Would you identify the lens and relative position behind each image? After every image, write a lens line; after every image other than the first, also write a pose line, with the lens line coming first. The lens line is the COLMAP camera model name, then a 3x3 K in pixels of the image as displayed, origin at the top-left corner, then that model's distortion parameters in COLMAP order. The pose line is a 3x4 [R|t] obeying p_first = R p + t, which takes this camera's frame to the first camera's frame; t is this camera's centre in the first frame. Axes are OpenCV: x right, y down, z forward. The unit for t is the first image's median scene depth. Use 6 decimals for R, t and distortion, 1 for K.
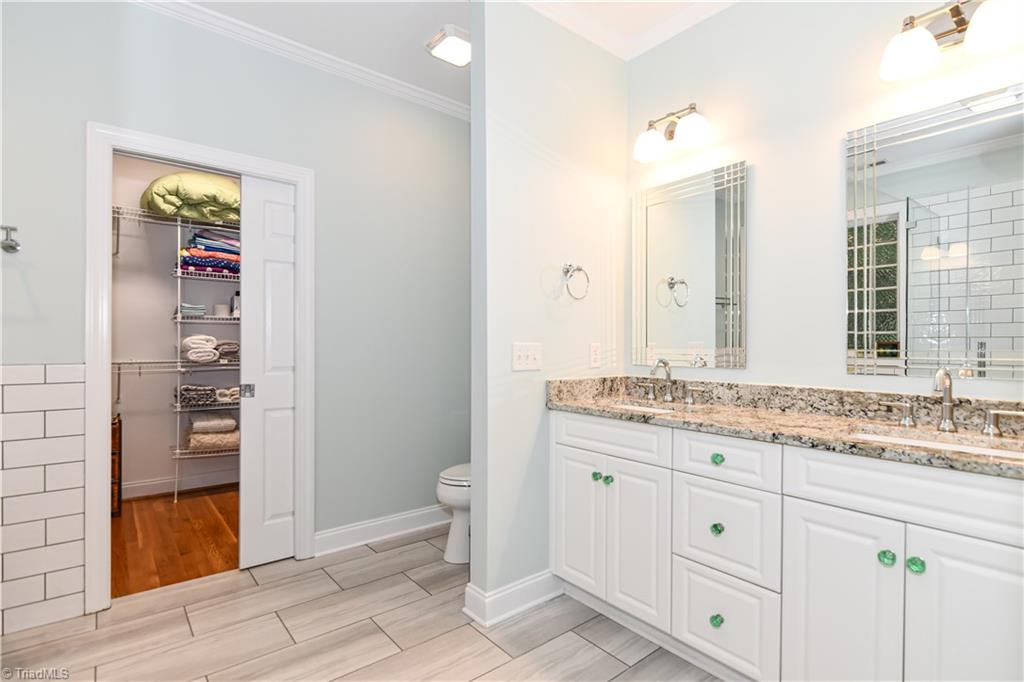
lens RADIAL K [[501.3, 0, 515.9], [0, 501.3, 346.1], [0, 0, 1]] dist [0.016121, -0.008589]
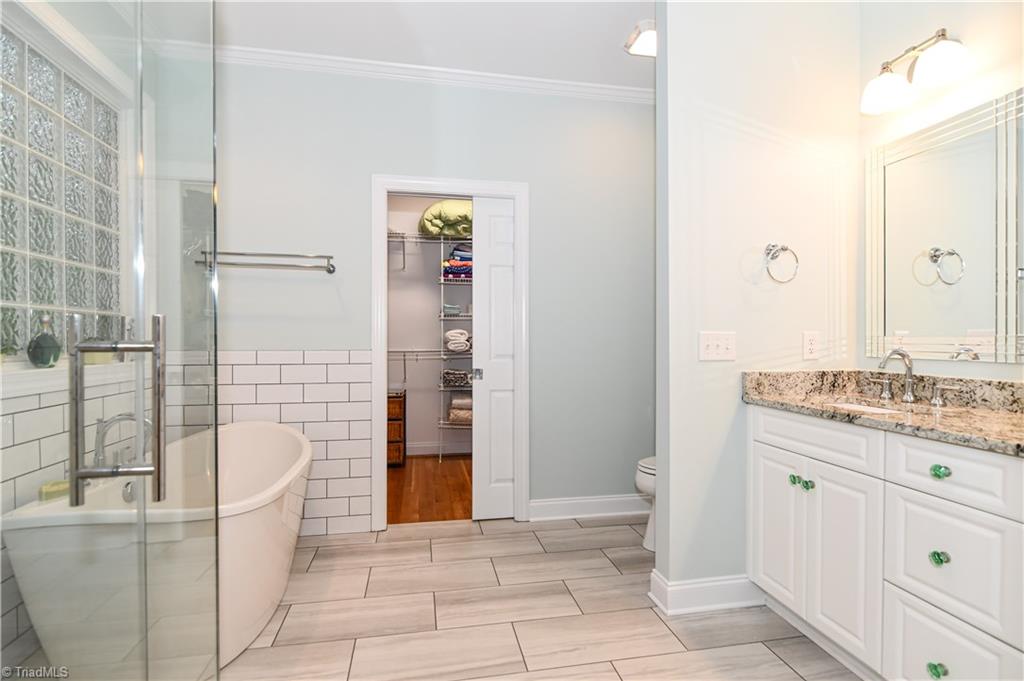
lens RADIAL K [[501.3, 0, 516.7], [0, 501.3, 341.3], [0, 0, 1]] dist [0.016121, -0.008589]
pose [[0.881616, -0.002174, -0.471962, 0.132462], [0.003746, 0.999990, 0.002391, 0.007798], [0.471952, -0.003876, 0.881616, -0.022926]]
